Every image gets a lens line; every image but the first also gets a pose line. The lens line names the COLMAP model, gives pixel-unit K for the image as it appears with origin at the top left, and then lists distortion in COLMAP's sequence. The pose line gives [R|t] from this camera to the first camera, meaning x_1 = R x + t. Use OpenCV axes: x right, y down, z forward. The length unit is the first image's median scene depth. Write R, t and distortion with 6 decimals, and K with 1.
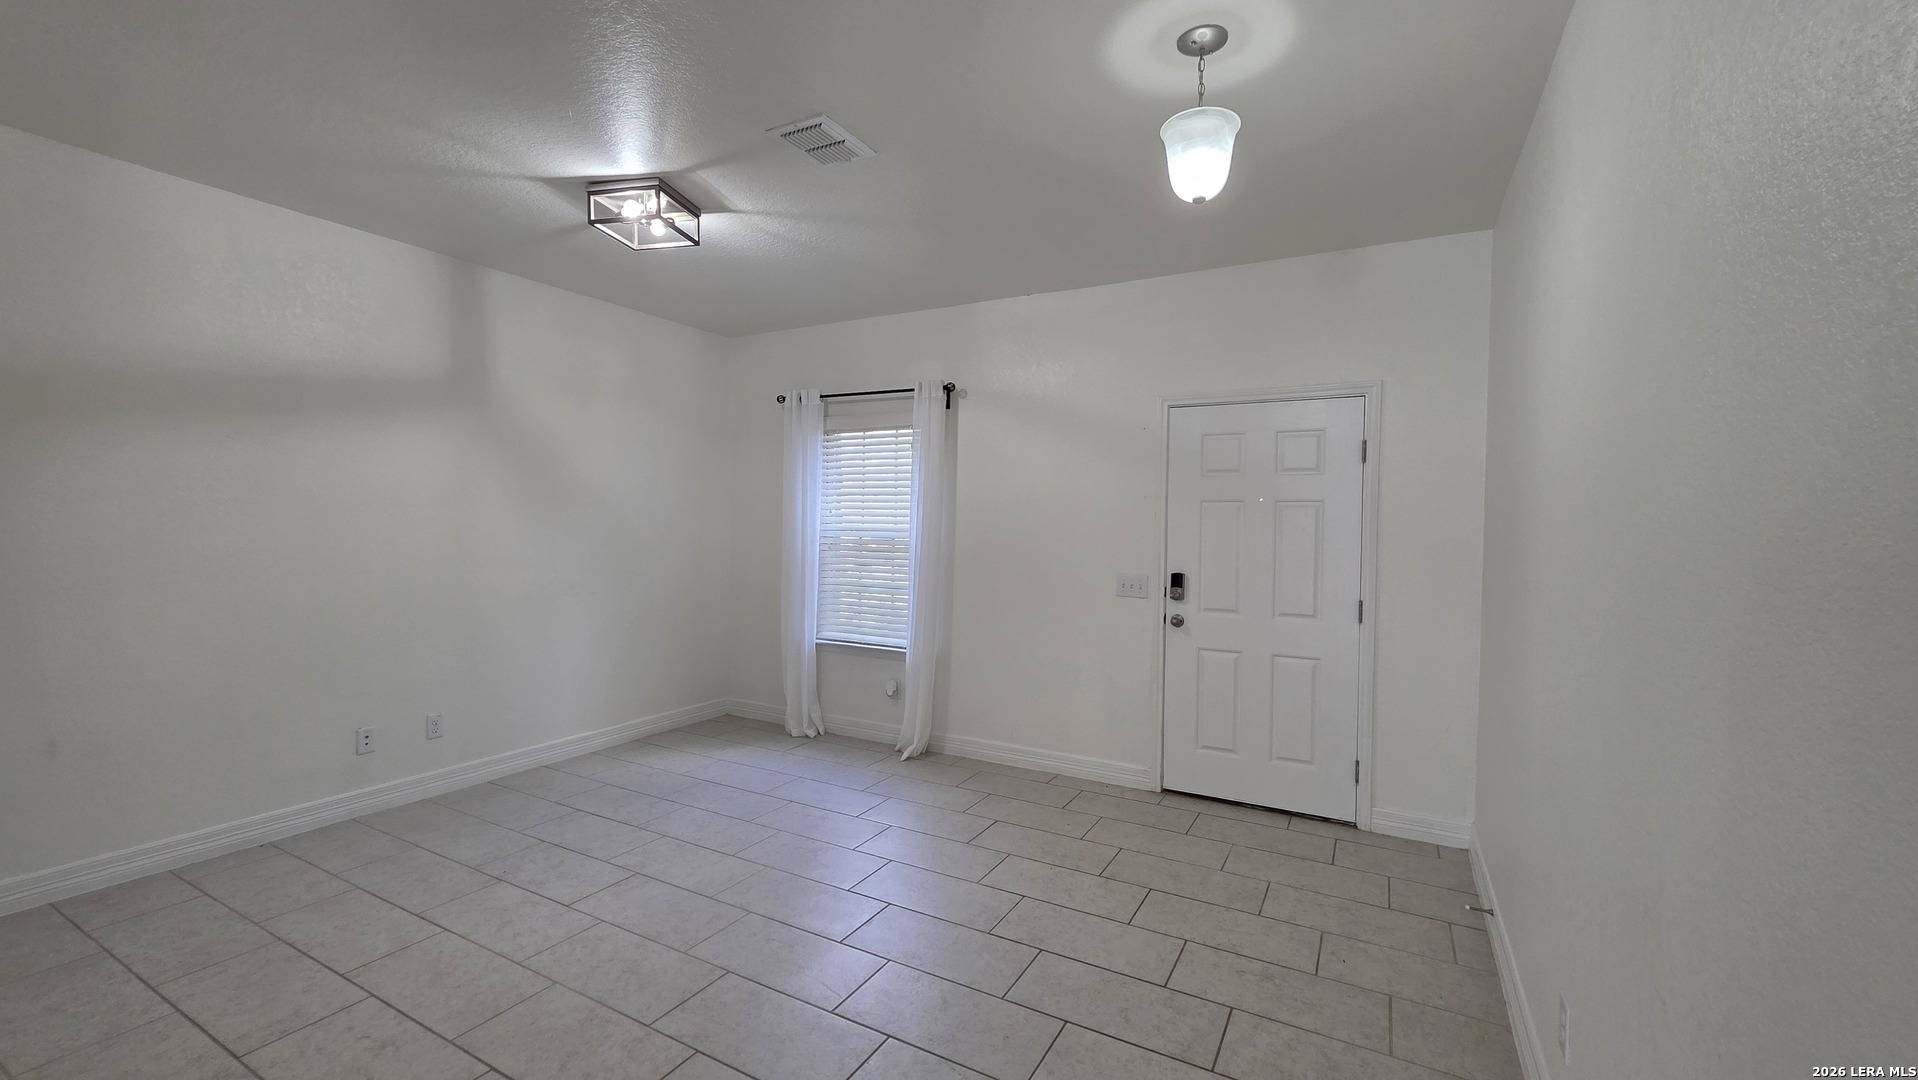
lens RADIAL K [[766.7, 0, 958.4], [0, 766.7, 538.2], [0, 0, 1]] dist [0.004441, -0.000025]
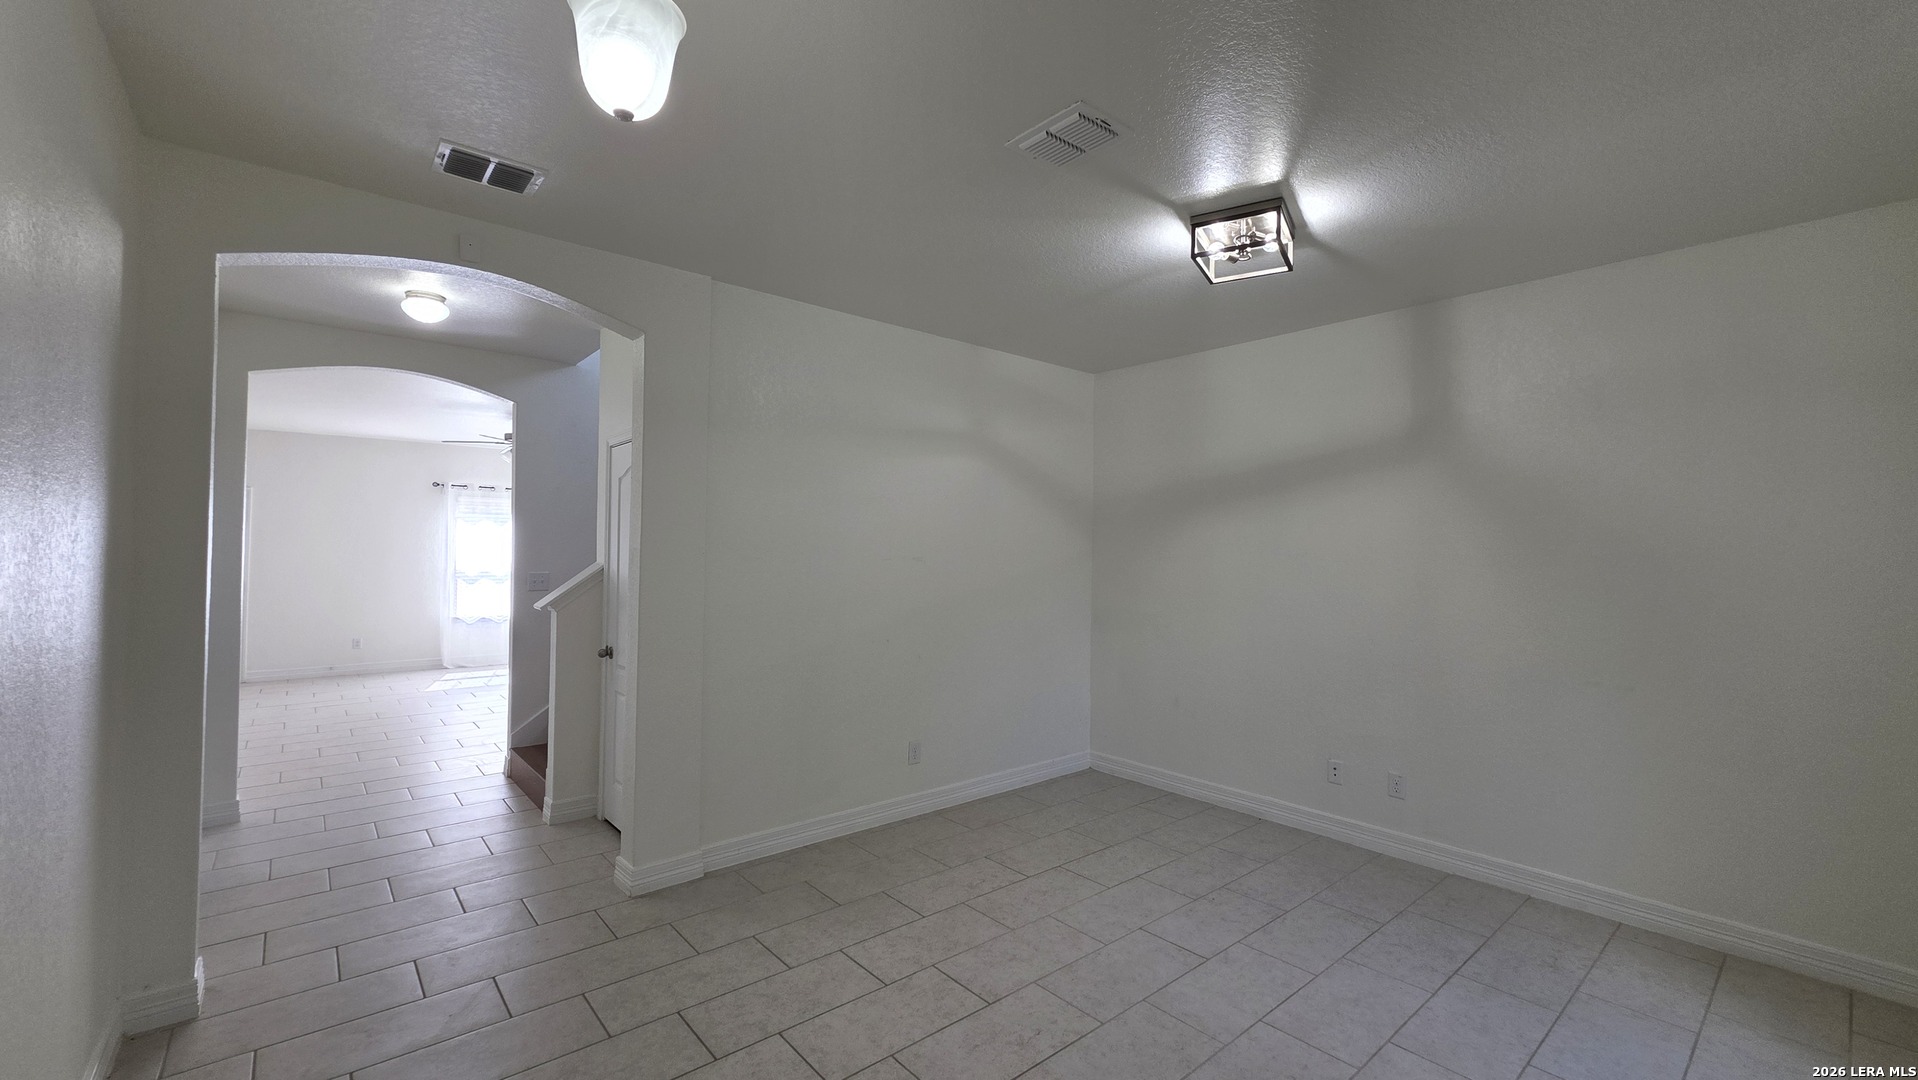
lens RADIAL K [[766.7, 0, 958.4], [0, 766.7, 538.2], [0, 0, 1]] dist [0.004441, -0.000025]
pose [[-0.343351, -0.033679, -0.938603, 0.458923], [-0.037261, 0.999059, -0.022218, -0.029632], [0.938468, 0.027345, -0.344283, 0.828574]]
